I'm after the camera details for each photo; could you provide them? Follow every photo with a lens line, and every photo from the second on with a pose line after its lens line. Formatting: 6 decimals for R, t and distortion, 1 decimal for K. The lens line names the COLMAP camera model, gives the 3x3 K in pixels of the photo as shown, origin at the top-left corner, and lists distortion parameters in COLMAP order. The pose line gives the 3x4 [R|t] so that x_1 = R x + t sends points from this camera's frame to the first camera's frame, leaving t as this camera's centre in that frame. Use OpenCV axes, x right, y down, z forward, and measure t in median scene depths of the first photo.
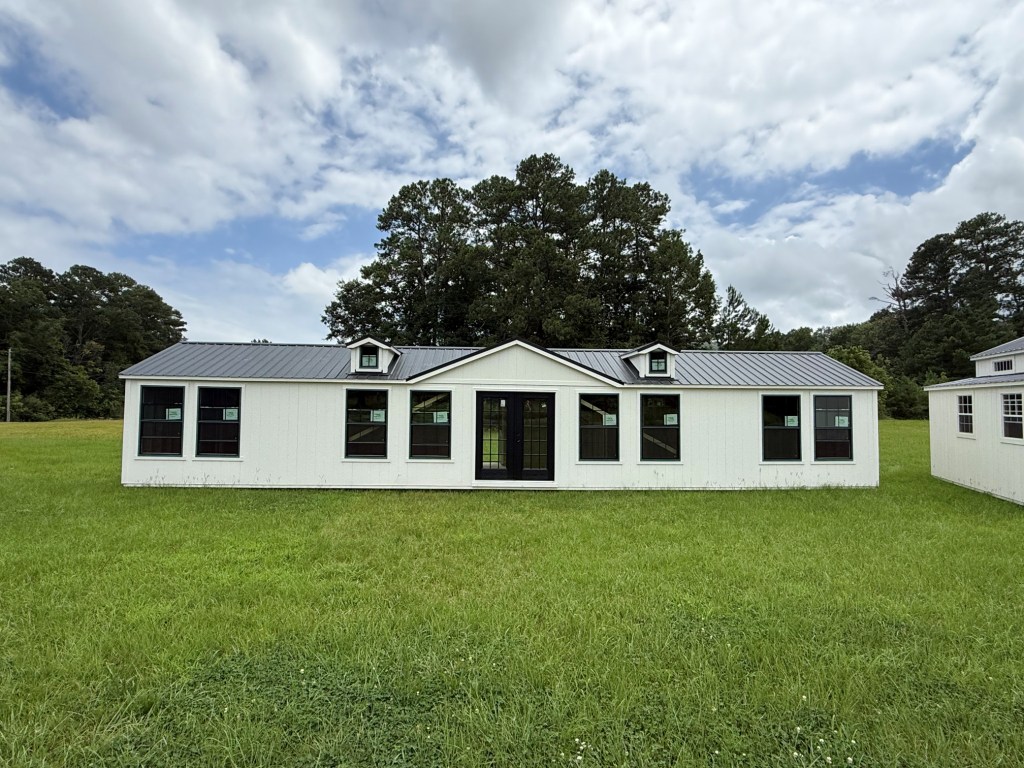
lens RADIAL K [[542.6, 0, 512.0], [0, 542.6, 384.0], [0, 0, 1]] dist [0.039673, -0.029823]
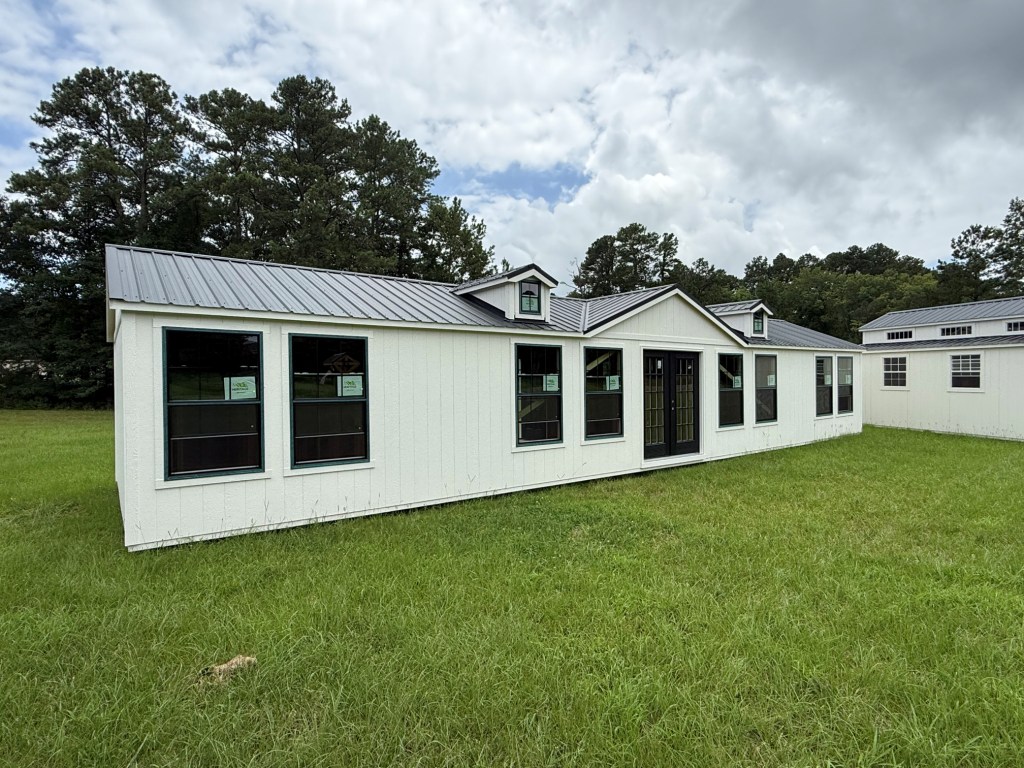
lens RADIAL K [[537.4, 0, 511.6], [0, 537.4, 356.3], [0, 0, 1]] dist [0.039402, 0.000558]
pose [[0.832111, 0.004135, 0.554594, -0.663964], [-0.005915, 0.999981, 0.001419, 0.023177], [-0.554578, -0.004461, 0.832120, 0.439796]]
